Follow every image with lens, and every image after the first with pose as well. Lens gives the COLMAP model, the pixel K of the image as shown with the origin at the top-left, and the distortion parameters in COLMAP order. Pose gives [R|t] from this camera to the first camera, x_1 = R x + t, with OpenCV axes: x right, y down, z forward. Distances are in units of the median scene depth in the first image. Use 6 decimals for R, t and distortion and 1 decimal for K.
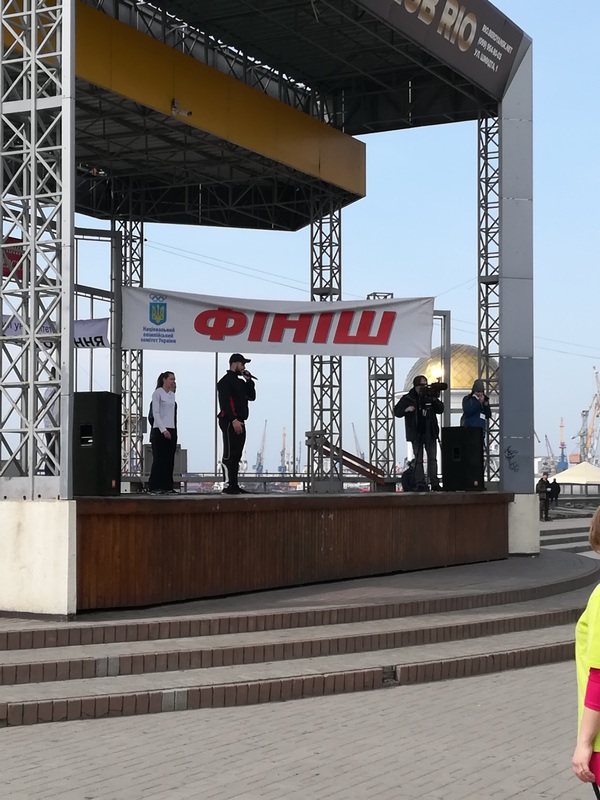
lens RADIAL K [[1453.9, 0, 300.0], [0, 1453.9, 400.0], [0, 0, 1]] dist [0.363666, 0.011219]
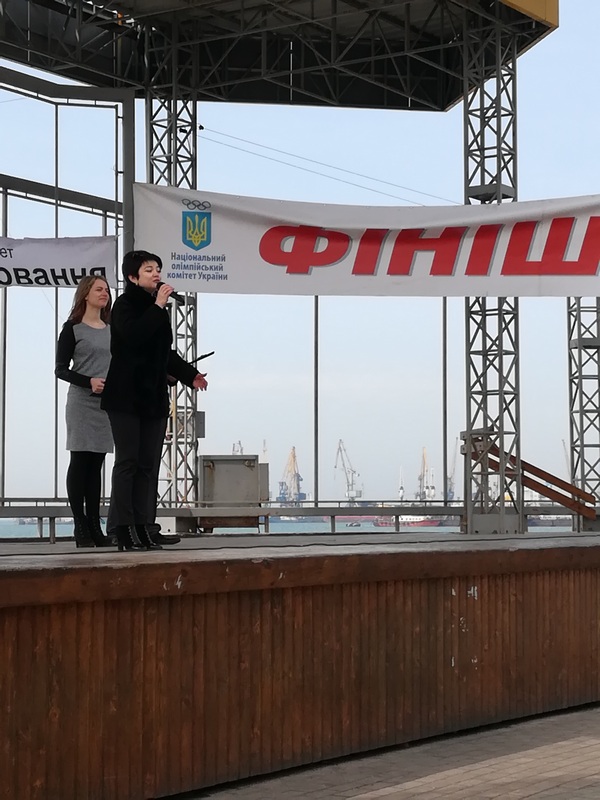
lens RADIAL K [[1667.4, 0, 299.2], [0, 1667.4, 444.4], [0, 0, 1]] dist [0.160393, -0.144317]
pose [[0.992533, -0.013457, -0.121235, 0.021984], [0.015405, 0.999767, 0.015151, 0.016059], [0.121002, -0.016905, 0.992508, 0.317494]]
